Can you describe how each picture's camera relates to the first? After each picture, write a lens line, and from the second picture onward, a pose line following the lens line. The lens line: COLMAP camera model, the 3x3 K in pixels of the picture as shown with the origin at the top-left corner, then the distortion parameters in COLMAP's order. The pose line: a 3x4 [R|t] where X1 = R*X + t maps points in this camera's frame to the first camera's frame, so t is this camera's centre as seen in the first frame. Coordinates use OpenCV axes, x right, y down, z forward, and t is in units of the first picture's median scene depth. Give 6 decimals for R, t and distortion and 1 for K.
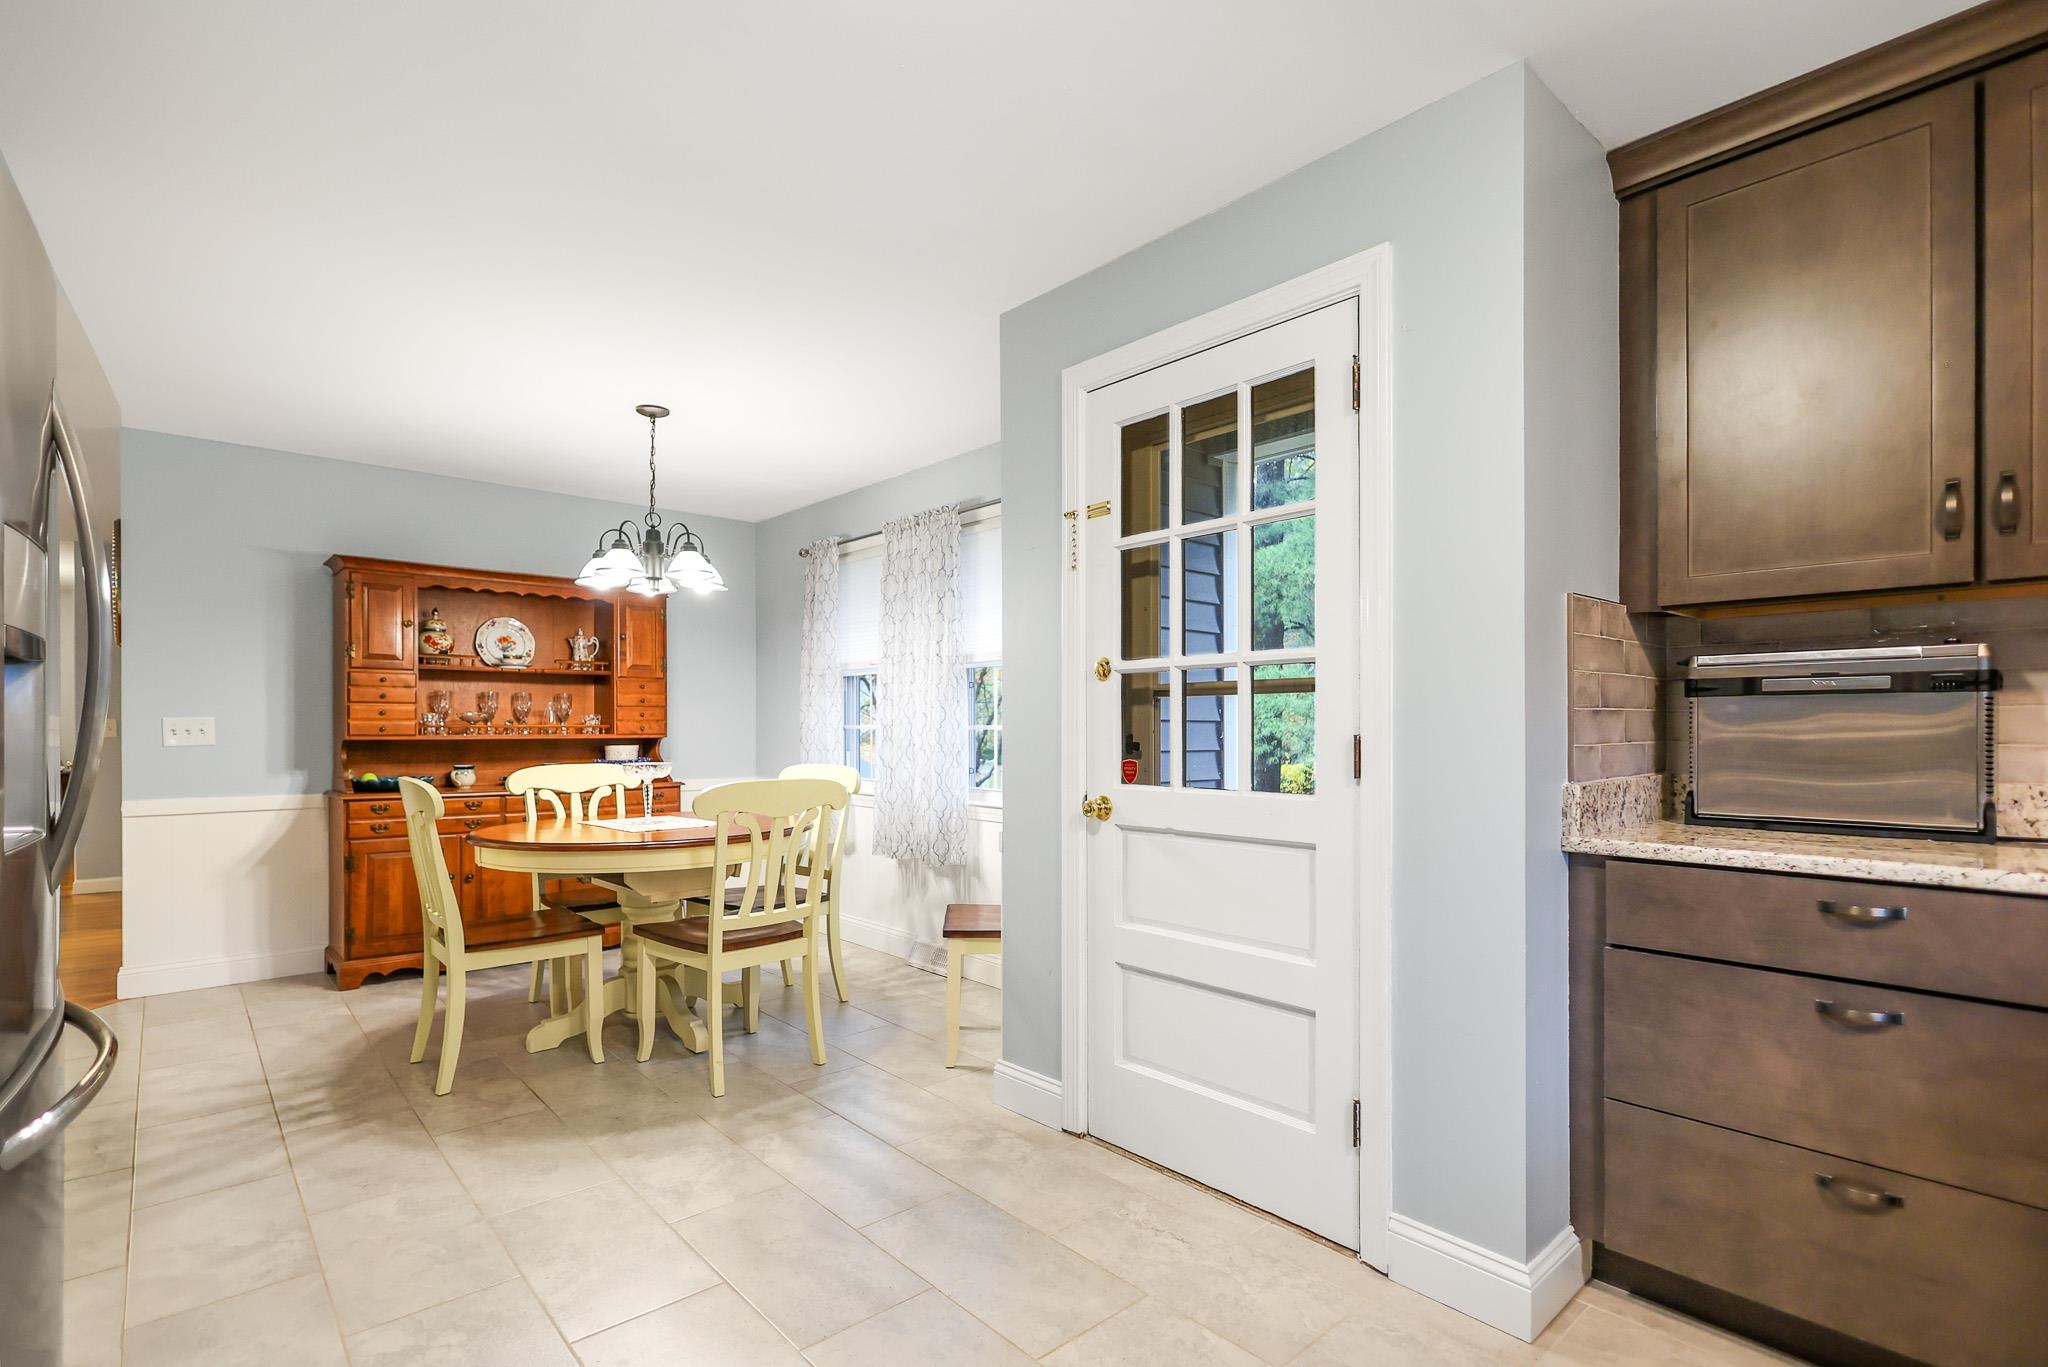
lens RADIAL K [[986.2, 0, 996.1], [0, 986.2, 731.1], [0, 0, 1]] dist [-0.003015, 0.001755]
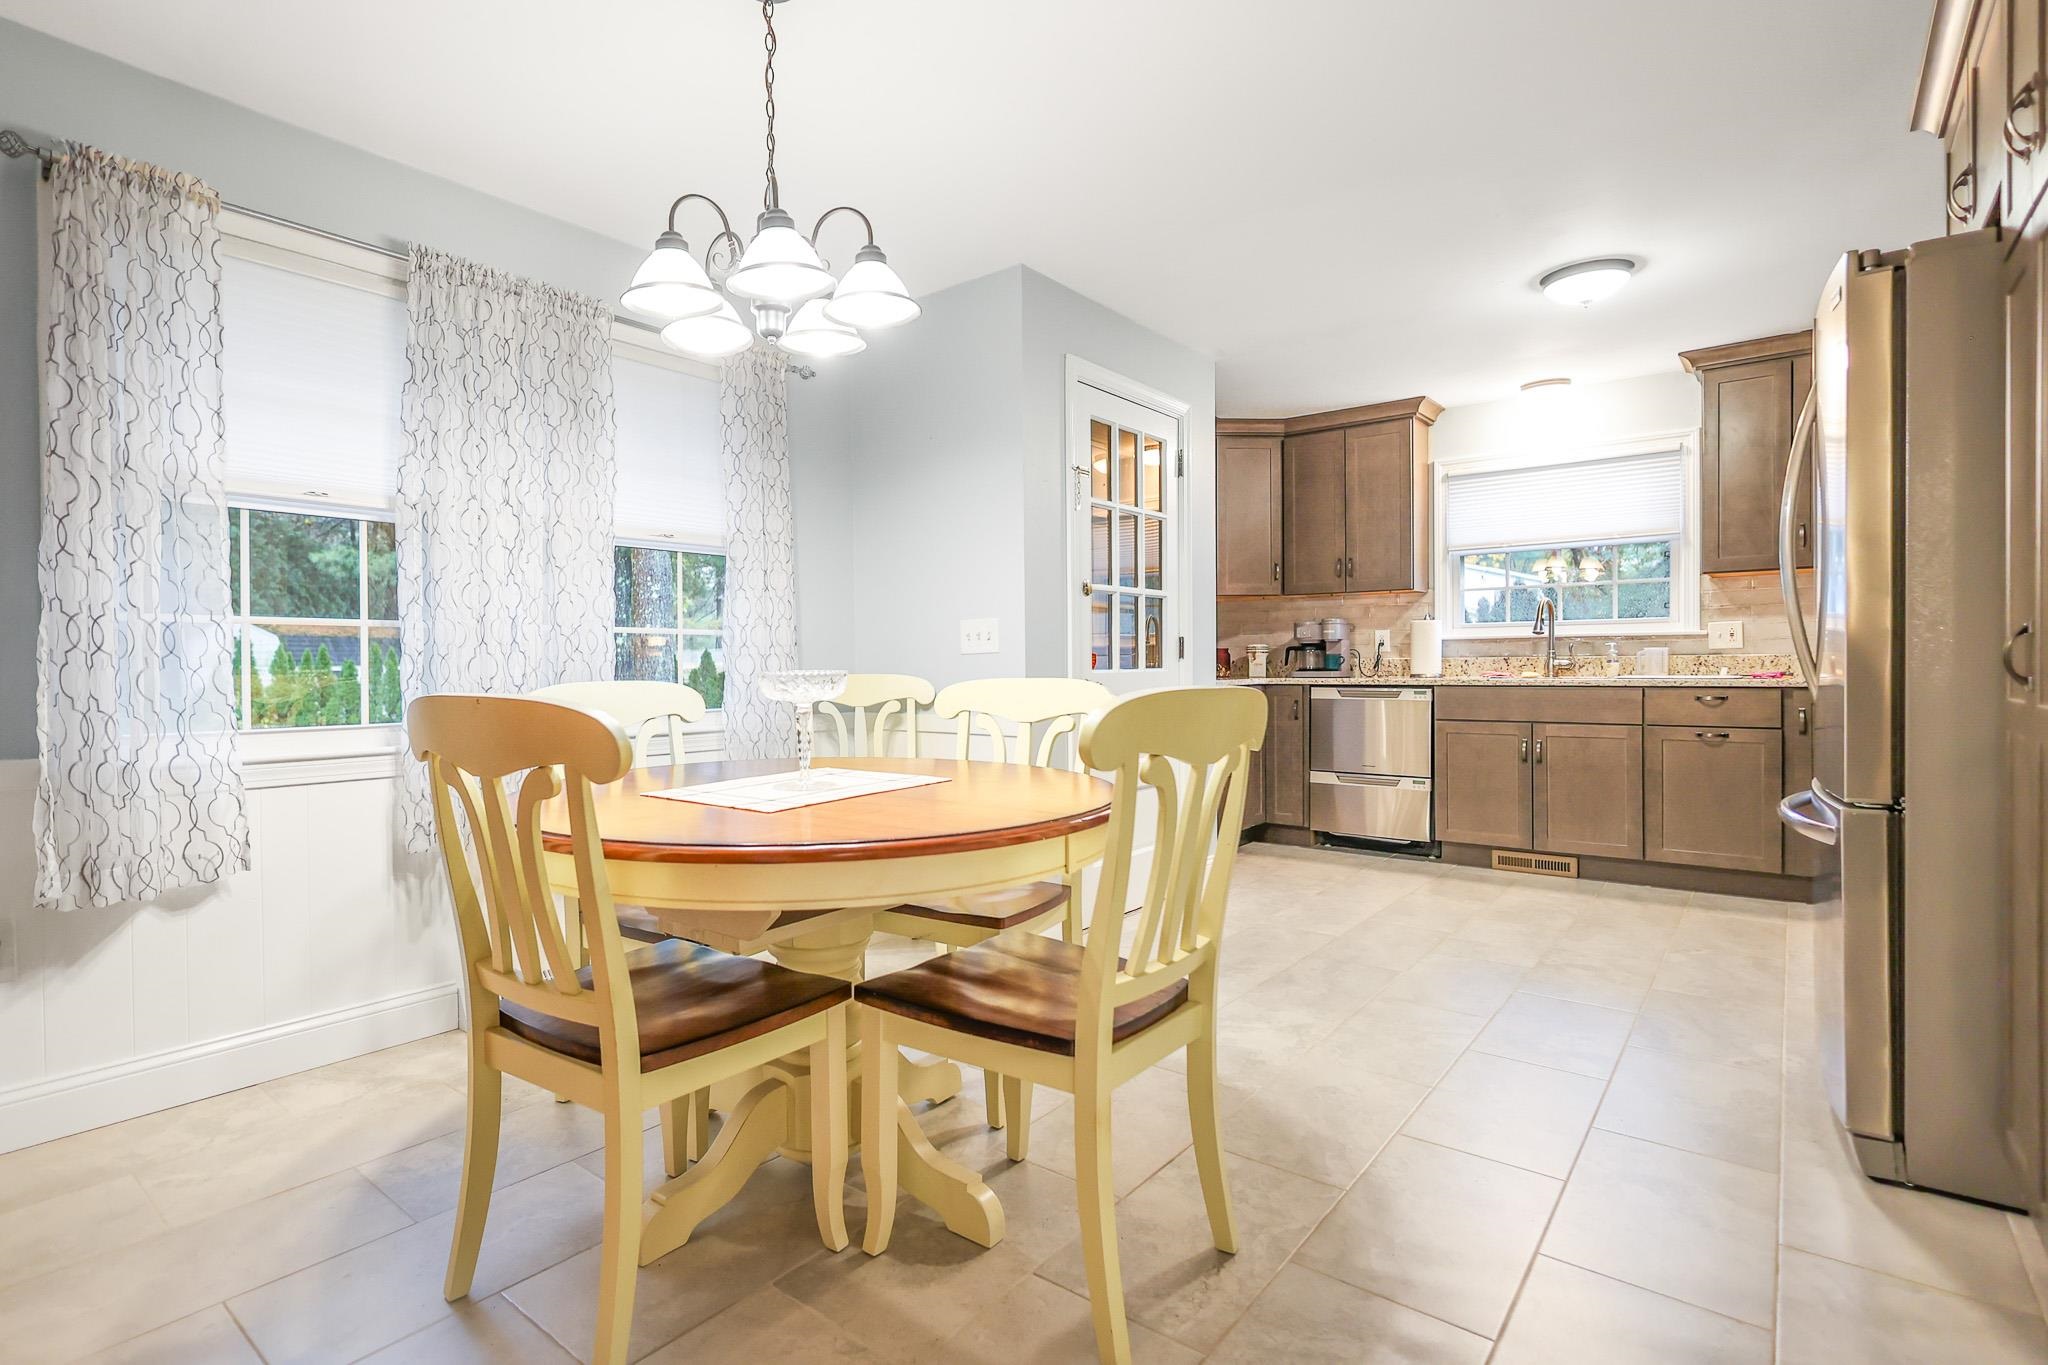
lens RADIAL K [[986.2, 0, 902.4], [0, 986.2, 675.5], [0, 0, 1]] dist [-0.003015, 0.001755]
pose [[-0.126197, -0.006129, 0.991986, -1.430753], [0.014829, 0.999858, 0.008065, 0.053181], [-0.991894, 0.015728, -0.126088, 1.643528]]
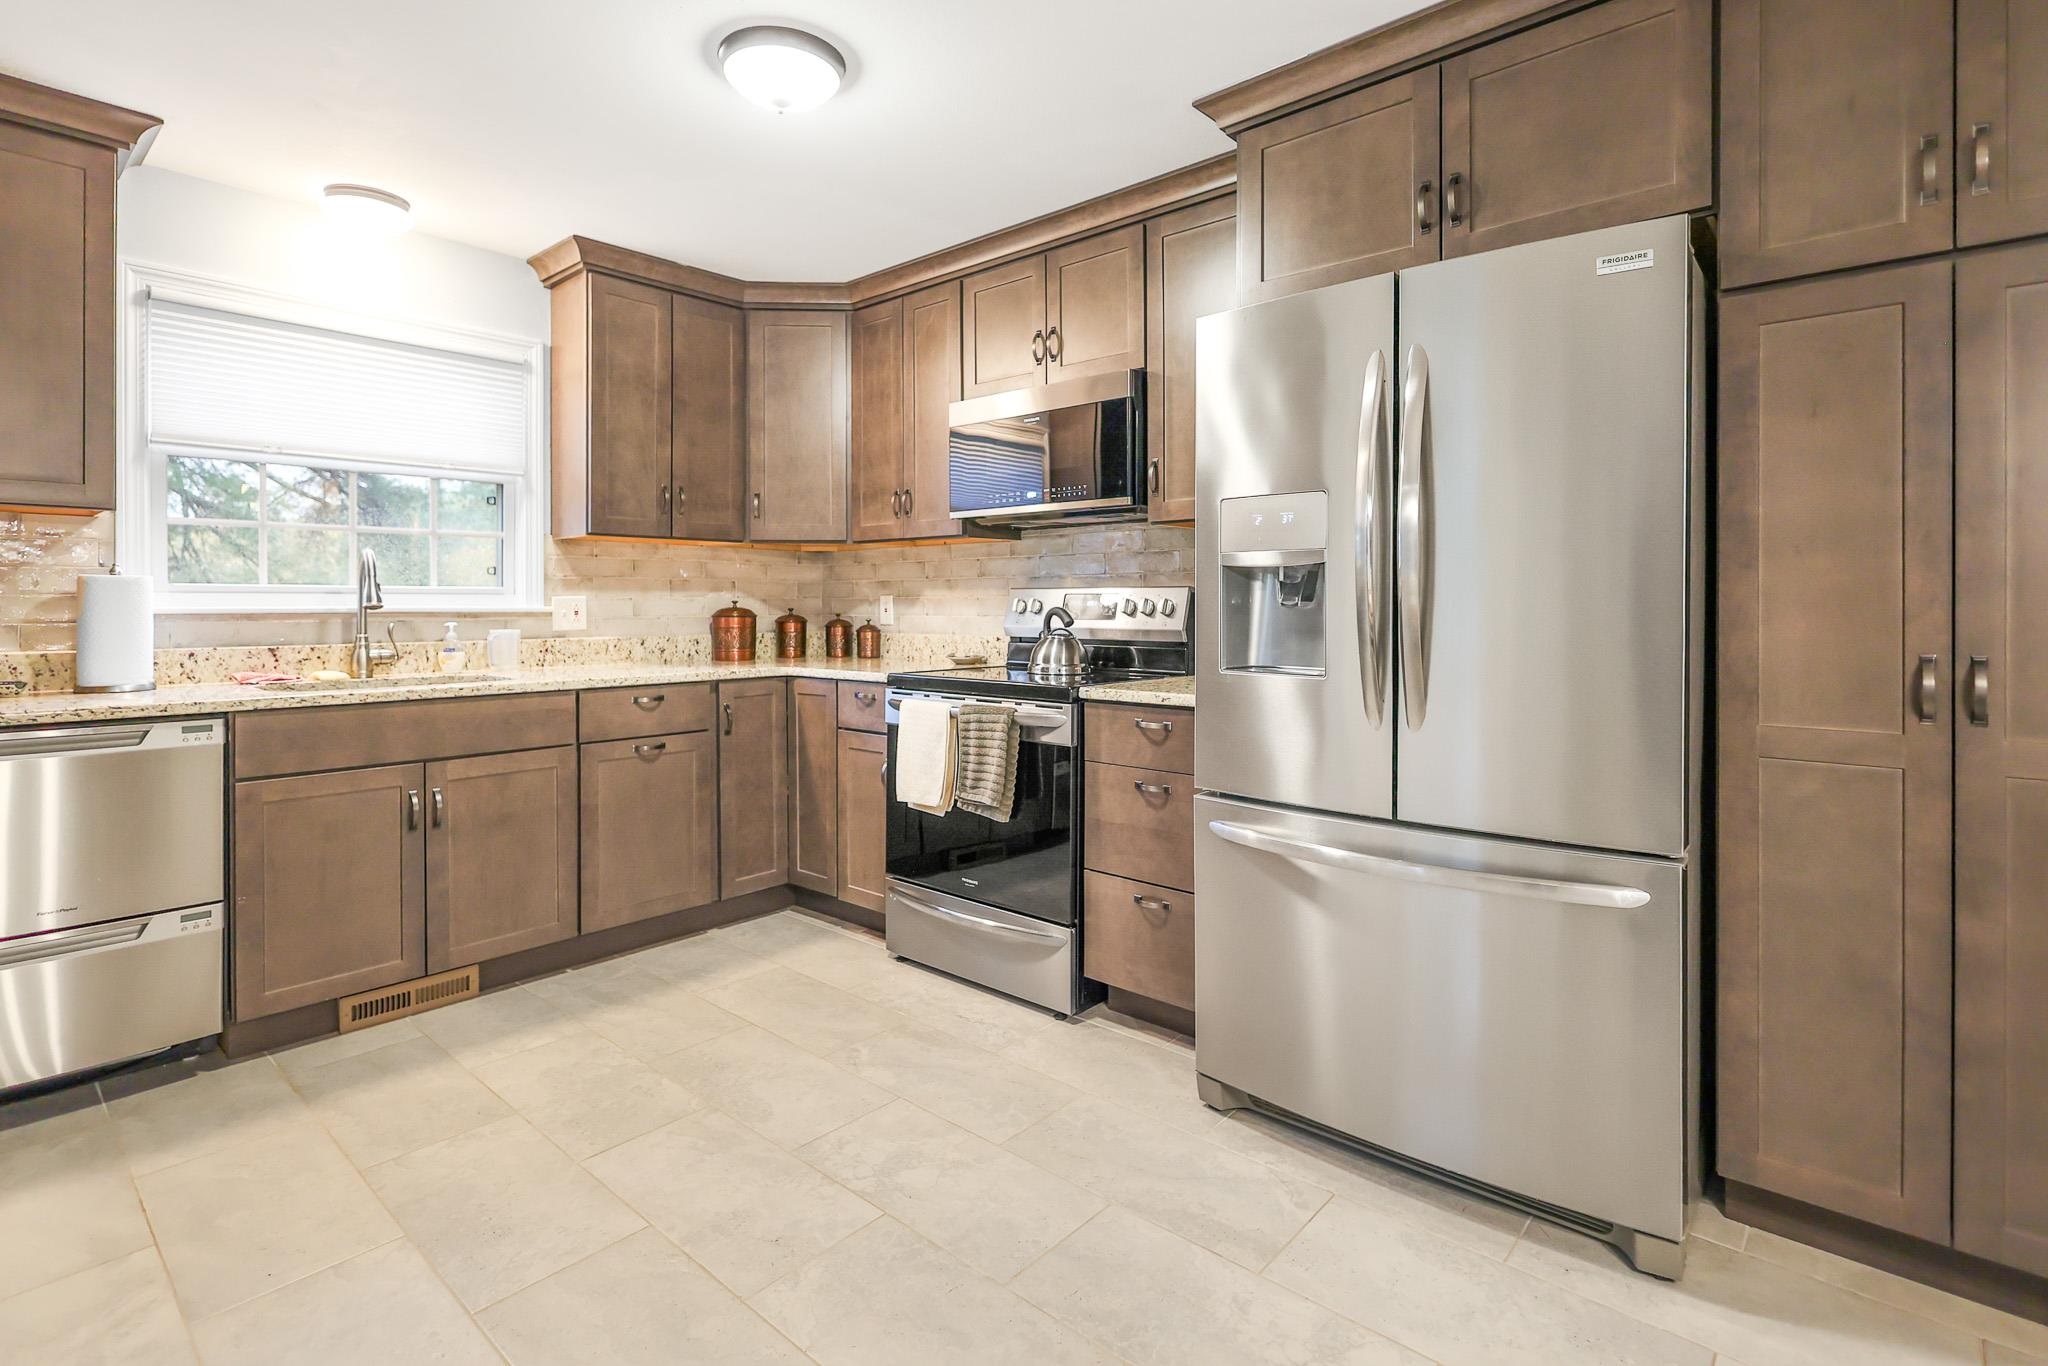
lens RADIAL K [[986.2, 0, 1041.9], [0, 986.2, 605.4], [0, 0, 1]] dist [-0.003015, 0.001755]
pose [[-0.989602, 0.000751, -0.143828, -0.177640], [0.000041, 0.999988, 0.004936, -0.008345], [0.143830, 0.004878, -0.989590, 1.401959]]
